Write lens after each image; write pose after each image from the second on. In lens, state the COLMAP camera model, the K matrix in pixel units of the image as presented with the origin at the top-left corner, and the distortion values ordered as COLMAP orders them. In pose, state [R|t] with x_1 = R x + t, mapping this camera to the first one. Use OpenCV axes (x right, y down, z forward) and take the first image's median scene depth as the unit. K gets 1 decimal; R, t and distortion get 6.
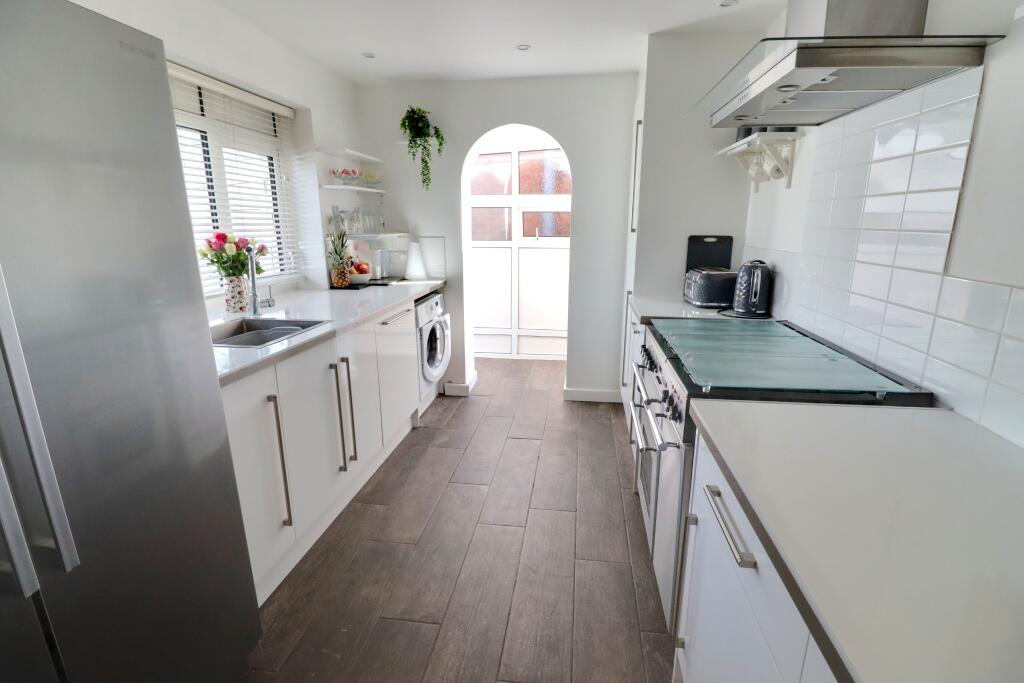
lens RADIAL K [[484.1, 0, 512.0], [0, 484.1, 341.5], [0, 0, 1]] dist [0.000294, 0.000038]
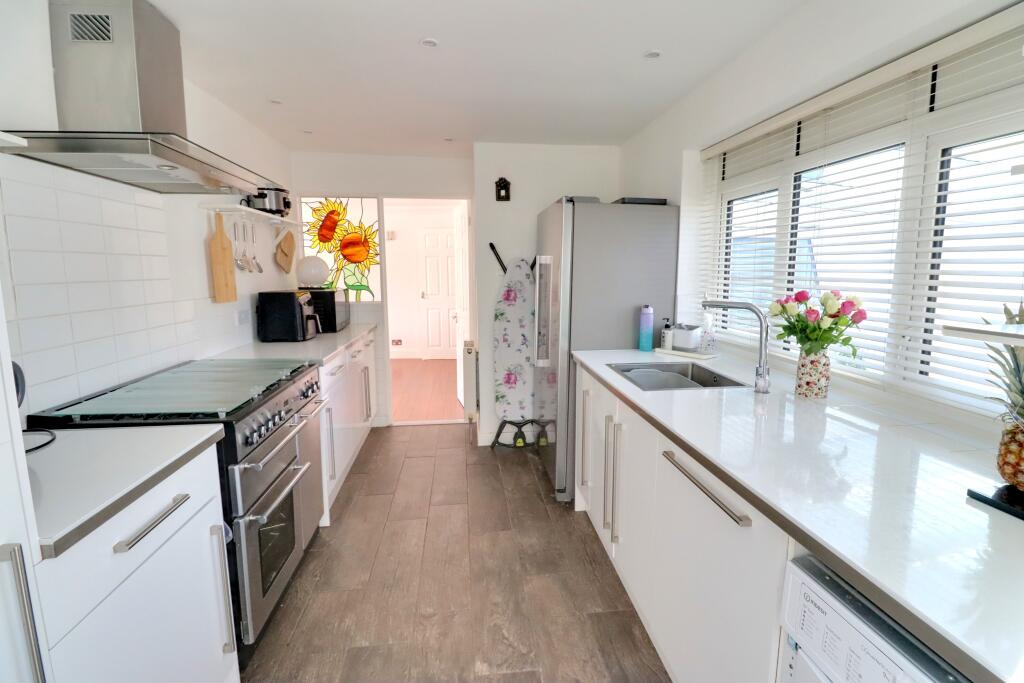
lens RADIAL K [[484.1, 0, 512.0], [0, 484.1, 341.5], [0, 0, 1]] dist [0.000294, 0.000038]
pose [[-0.968071, 0.026915, -0.249228, 0.065454], [-0.070495, 0.924866, 0.373702, -0.416965], [0.240561, 0.379339, -0.893439, 1.659337]]
